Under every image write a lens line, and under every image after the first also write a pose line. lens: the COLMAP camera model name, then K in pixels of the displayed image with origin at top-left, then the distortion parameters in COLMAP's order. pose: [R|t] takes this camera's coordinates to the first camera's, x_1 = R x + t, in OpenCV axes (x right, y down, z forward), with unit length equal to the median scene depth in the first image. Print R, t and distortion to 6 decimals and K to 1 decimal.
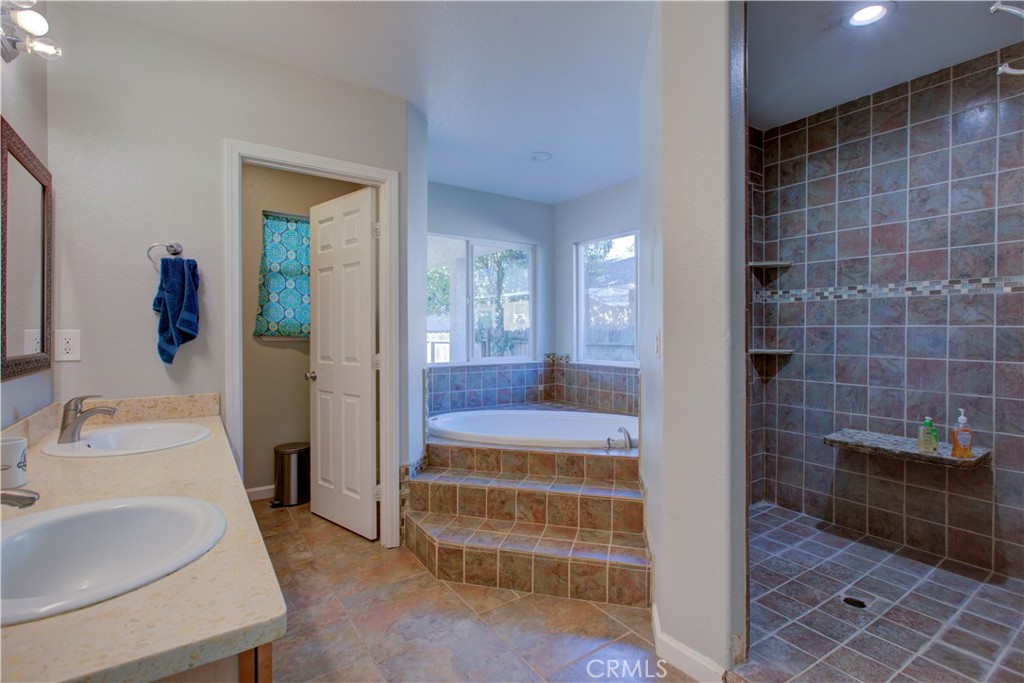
lens RADIAL K [[475.4, 0, 513.3], [0, 475.4, 339.6], [0, 0, 1]] dist [-0.009709, 0.003680]
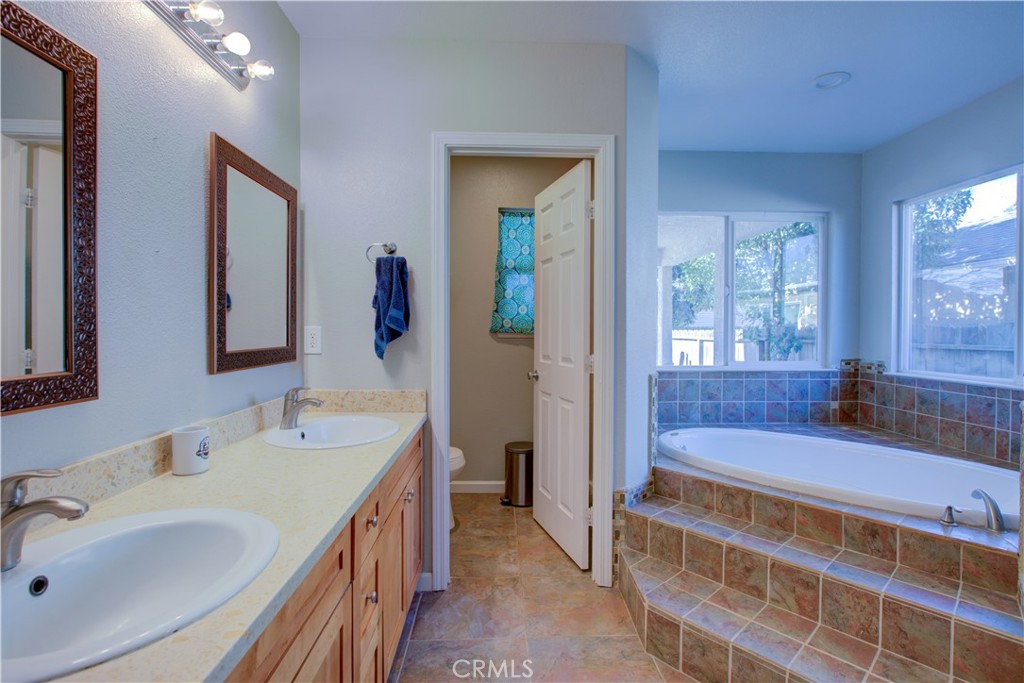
lens RADIAL K [[475.4, 0, 513.3], [0, 475.4, 339.6], [0, 0, 1]] dist [-0.009709, 0.003680]
pose [[0.844487, 0.015050, -0.535364, 0.060530], [-0.011492, 0.999884, 0.009981, -0.004602], [0.535452, -0.002276, 0.844563, 0.234880]]
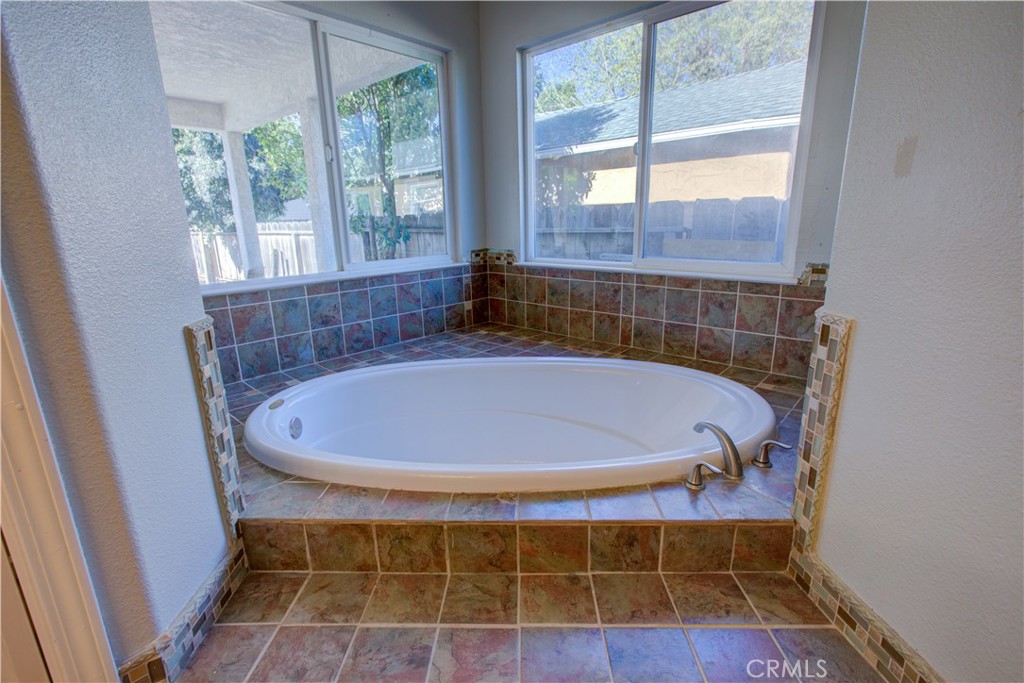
lens RADIAL K [[475.4, 0, 513.3], [0, 475.4, 339.6], [0, 0, 1]] dist [-0.009709, 0.003680]
pose [[0.972469, -0.075963, 0.220302, -0.054325], [0.023002, 0.972052, 0.233637, -0.001272], [-0.231892, -0.222137, 0.947038, 0.800627]]
